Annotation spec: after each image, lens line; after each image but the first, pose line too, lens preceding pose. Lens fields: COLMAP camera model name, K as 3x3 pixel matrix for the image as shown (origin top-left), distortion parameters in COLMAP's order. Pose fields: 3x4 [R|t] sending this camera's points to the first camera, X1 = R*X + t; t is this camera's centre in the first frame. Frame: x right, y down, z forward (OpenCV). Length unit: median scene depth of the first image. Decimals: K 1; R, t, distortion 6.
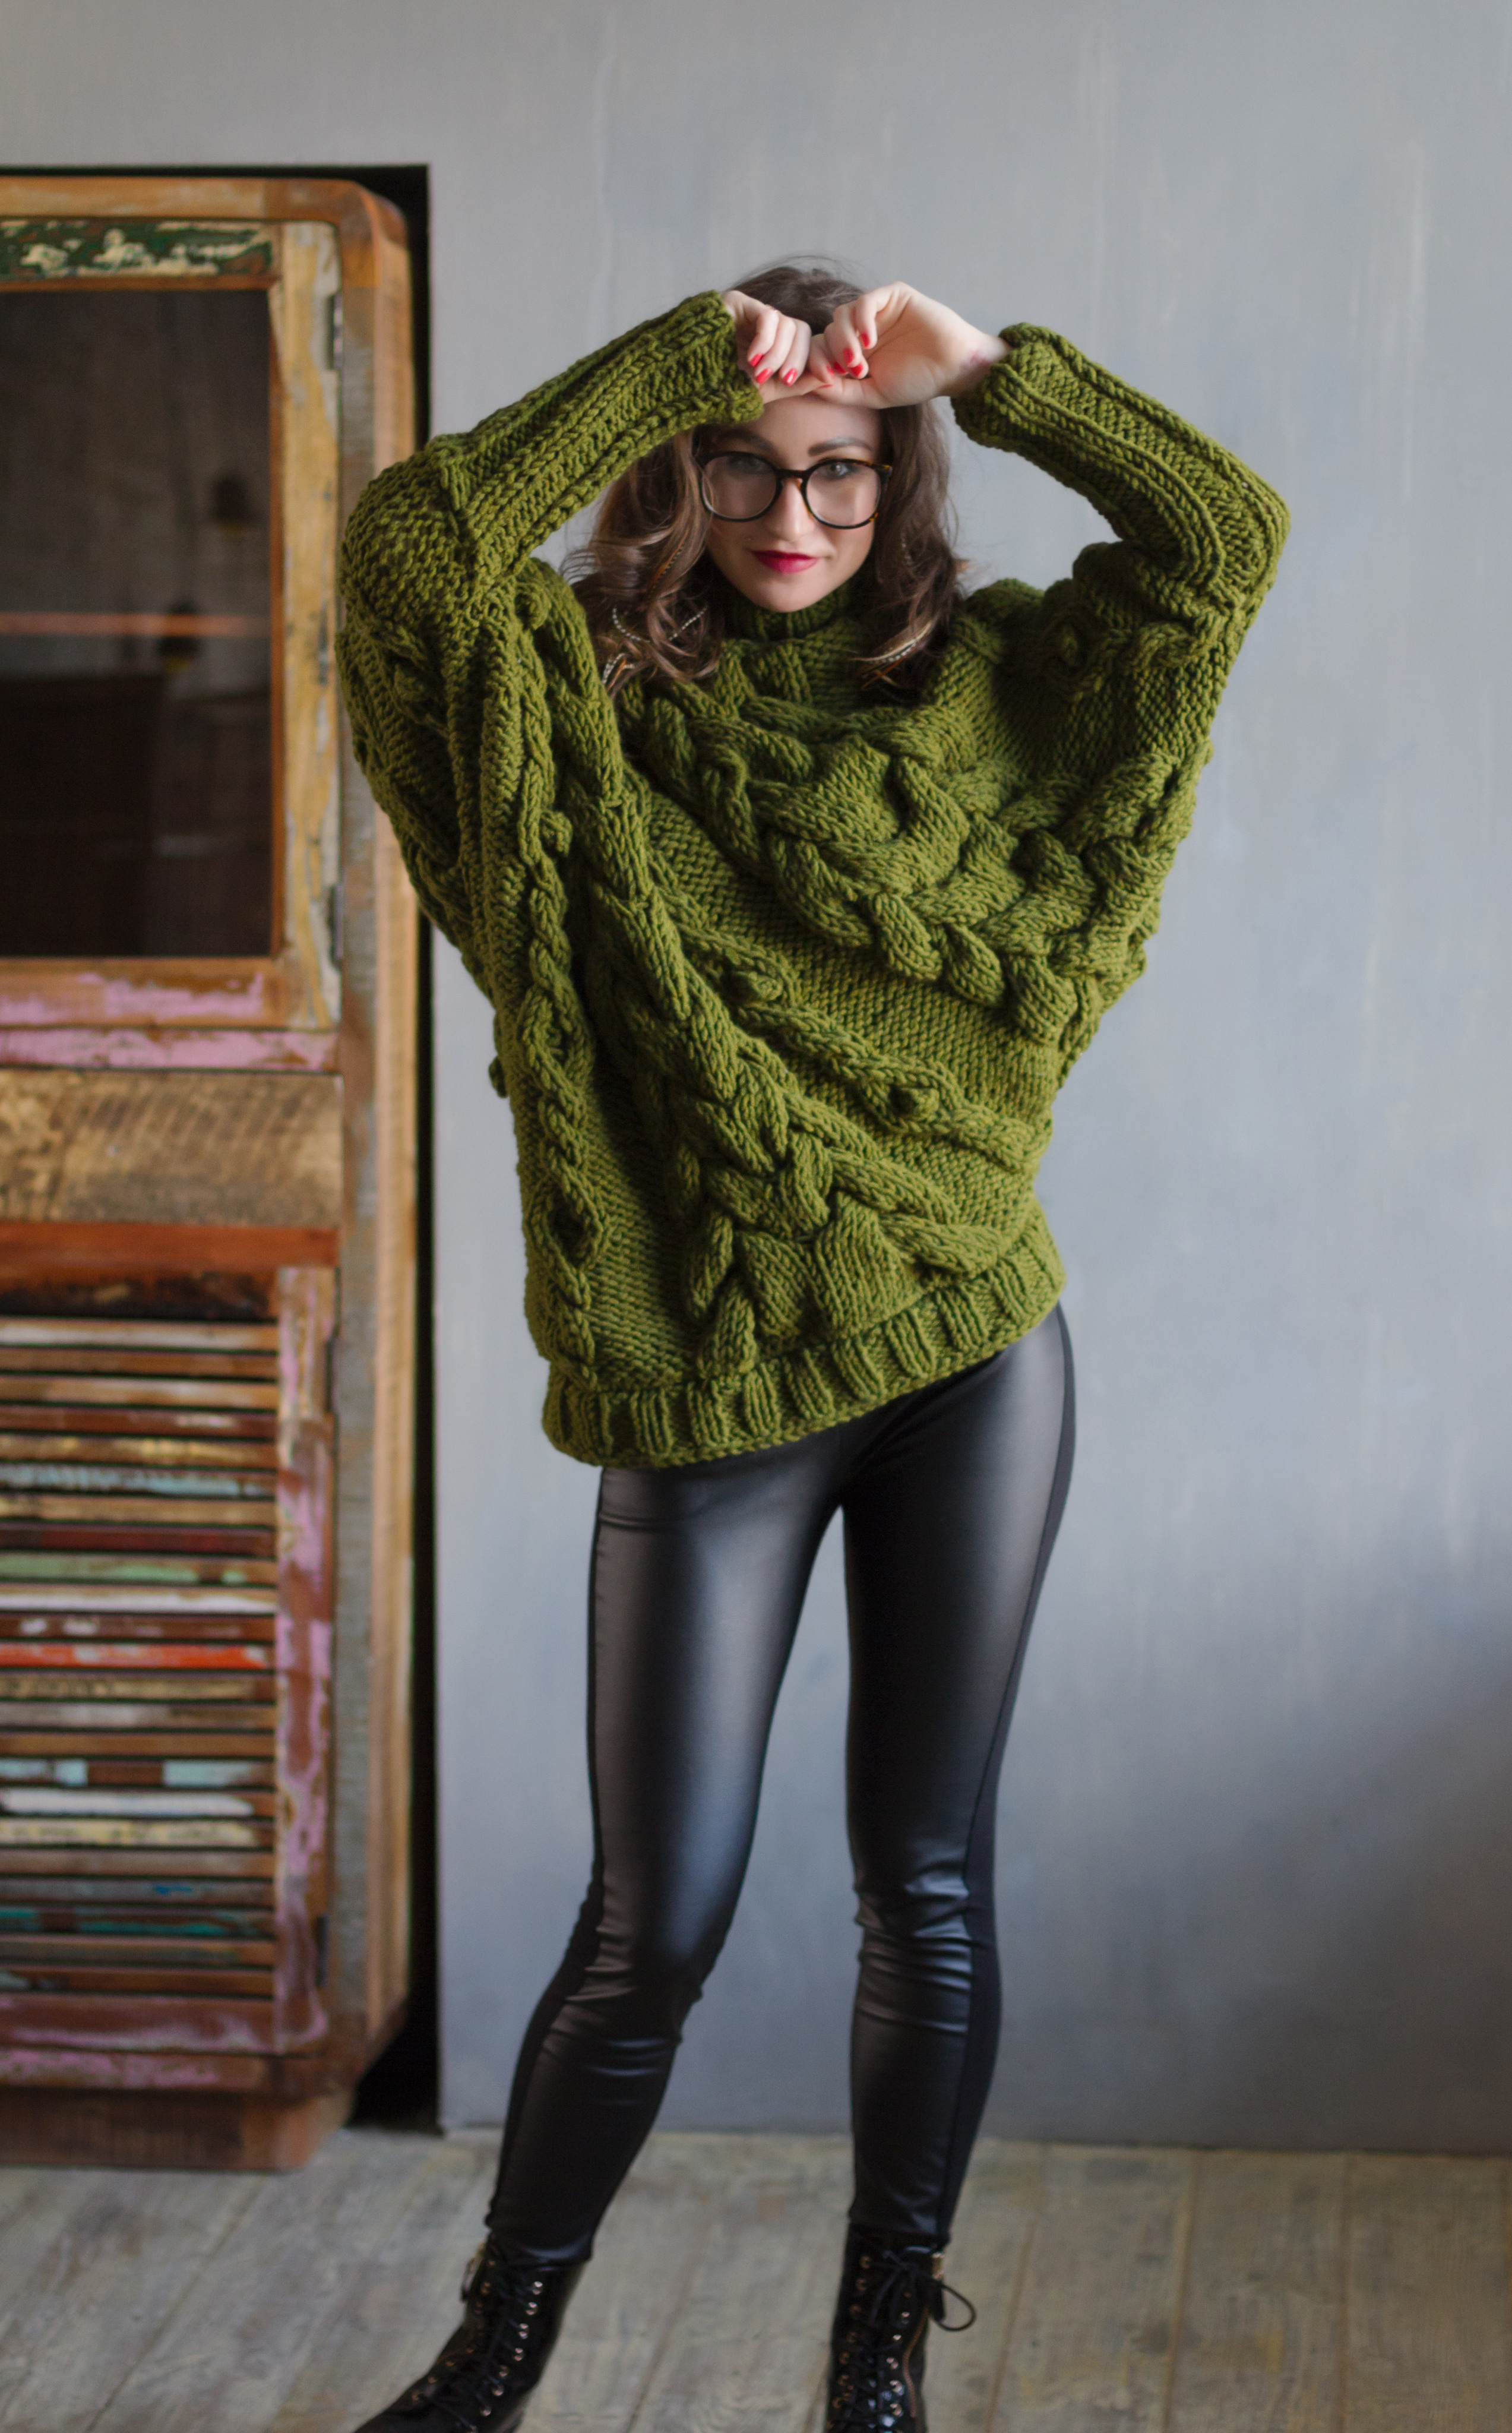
lens RADIAL K [[5683.0, 0, 756.0], [0, 5683.0, 1216.5], [0, 0, 1]] dist [0.034052, -0.220421]
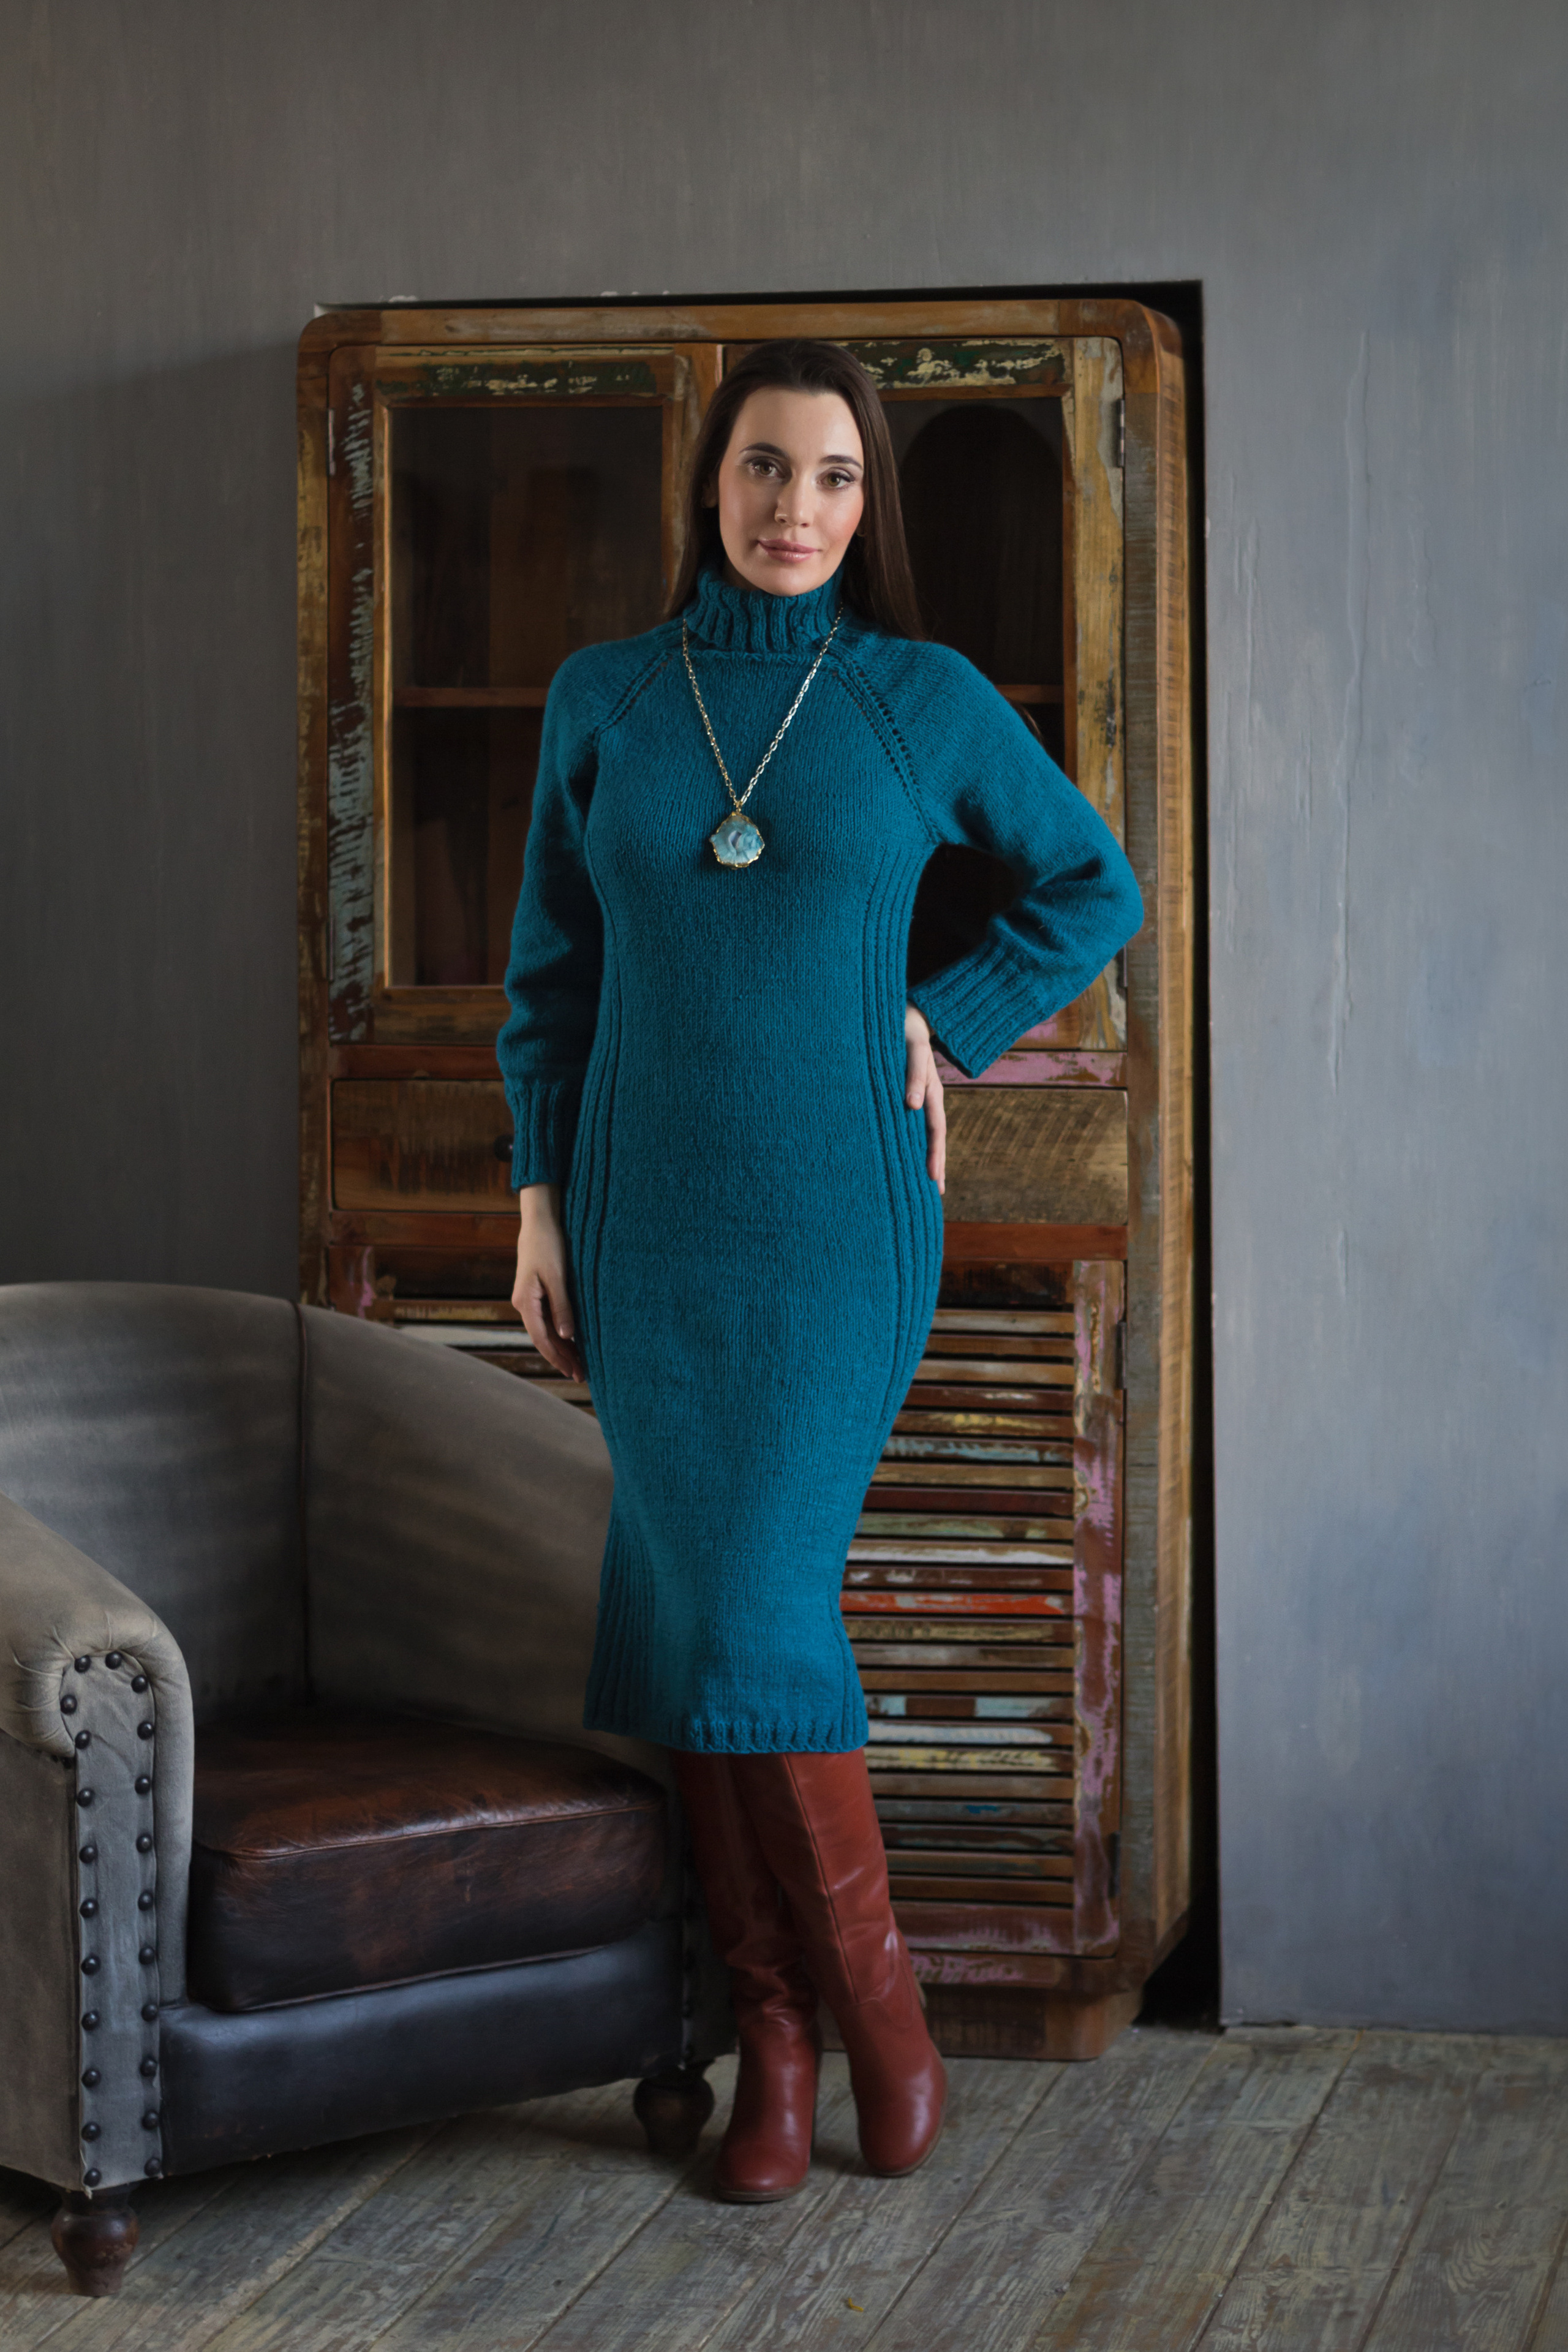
lens RADIAL K [[5551.4, 0, 748.9], [0, 5551.4, 1207.5], [0, 0, 1]] dist [0.053969, -0.942410]
pose [[0.990830, -0.005097, -0.135019, 0.001275], [0.005160, 0.999987, 0.000110, -0.001973], [0.135017, -0.000806, 0.990843, -0.103866]]
